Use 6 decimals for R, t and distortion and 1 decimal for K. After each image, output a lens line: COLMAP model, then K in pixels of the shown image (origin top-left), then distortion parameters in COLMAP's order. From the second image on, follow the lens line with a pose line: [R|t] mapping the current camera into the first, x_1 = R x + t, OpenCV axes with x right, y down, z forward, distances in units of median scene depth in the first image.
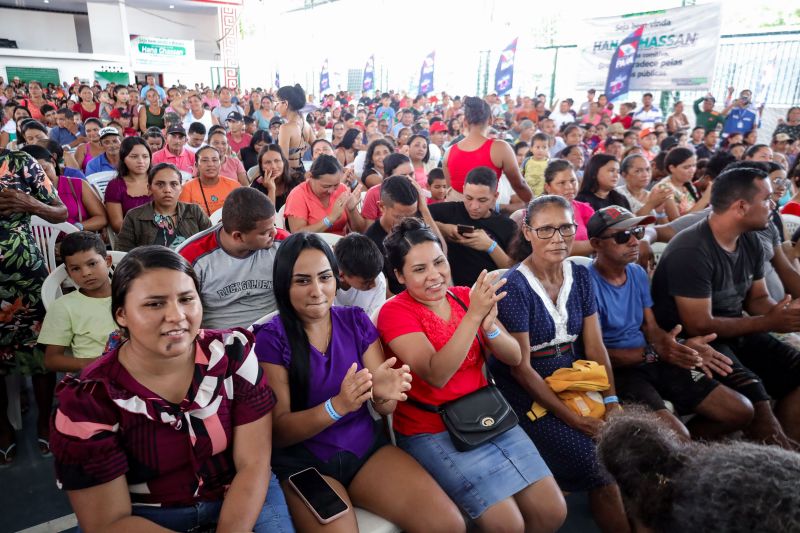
lens RADIAL K [[556.1, 0, 403.3], [0, 556.1, 263.5], [0, 0, 1]] dist [0.005107, 0.000062]
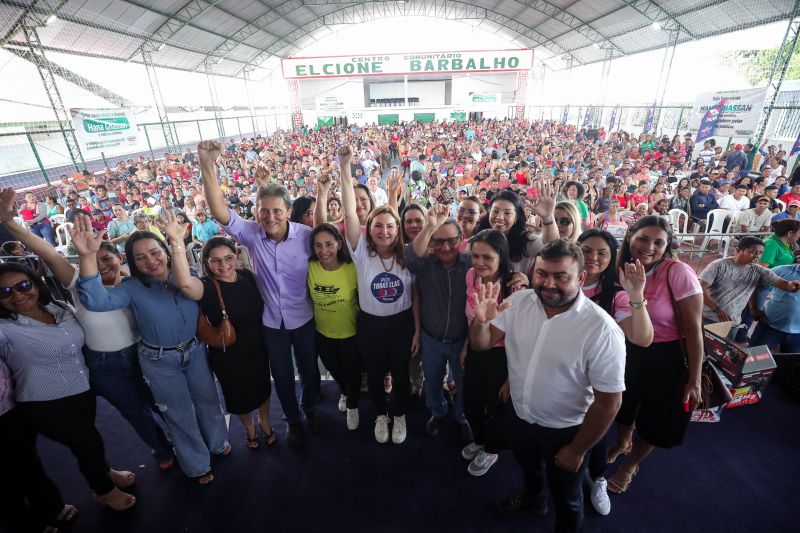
lens RADIAL K [[381.1, 0, 400.4], [0, 381.1, 277.6], [0, 0, 1]] dist [-0.001151, 0.000884]
pose [[0.820059, 0.194051, -0.538375, 0.357753], [-0.123245, 0.978566, 0.164985, 0.060979], [0.558850, -0.068945, 0.826397, -0.647208]]
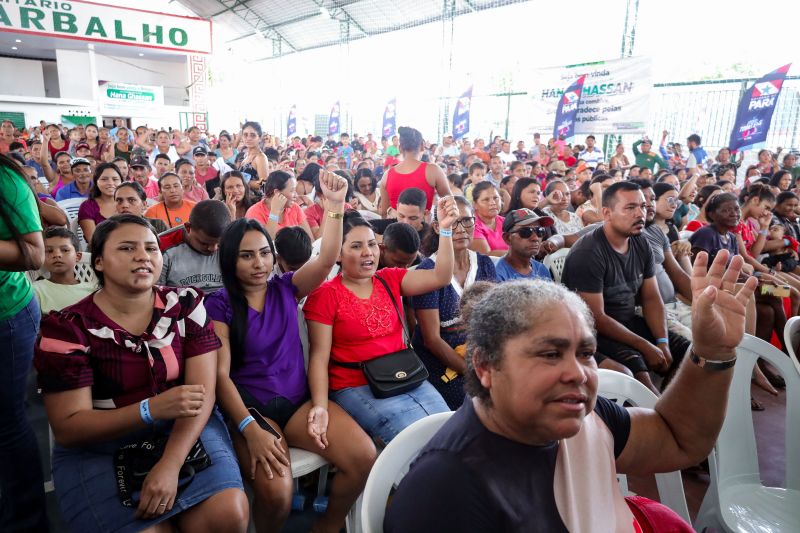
lens RADIAL K [[556.1, 0, 403.3], [0, 556.1, 263.5], [0, 0, 1]] dist [0.005107, 0.000062]
pose [[0.998493, -0.007405, 0.054382, 0.014541], [0.011683, 0.996823, -0.078784, 0.021475], [-0.053626, 0.079301, 0.995407, -0.035421]]
